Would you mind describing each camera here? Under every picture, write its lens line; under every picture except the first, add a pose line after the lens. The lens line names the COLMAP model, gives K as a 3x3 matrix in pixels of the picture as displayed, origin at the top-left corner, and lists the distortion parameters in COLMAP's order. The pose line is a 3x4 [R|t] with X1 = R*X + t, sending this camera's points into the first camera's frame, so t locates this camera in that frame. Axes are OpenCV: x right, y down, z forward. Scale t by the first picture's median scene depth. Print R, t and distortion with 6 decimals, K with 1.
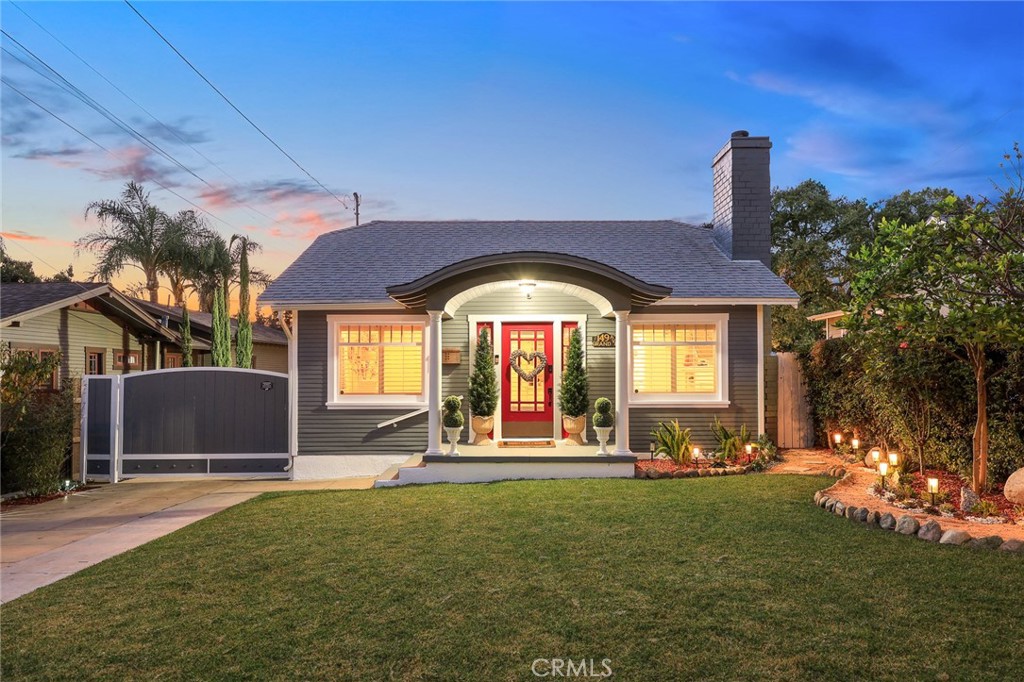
lens RADIAL K [[670.0, 0, 483.6], [0, 670.0, 358.9], [0, 0, 1]] dist [0.005422, 0.001387]
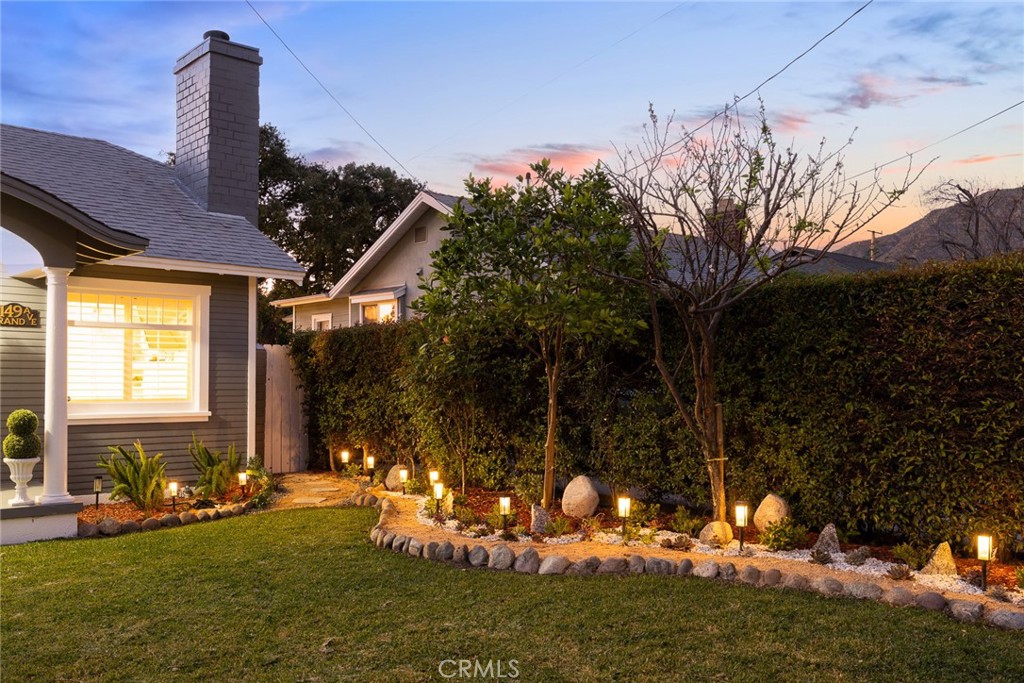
lens RADIAL K [[915.3, 0, 512.8], [0, 915.3, 366.0], [0, 0, 1]] dist [0.000530, -0.000751]
pose [[0.733365, 0.014097, 0.679689, -0.053595], [-0.021001, 0.999778, 0.001924, 0.007480], [-0.679511, -0.015685, 0.733498, 0.092688]]
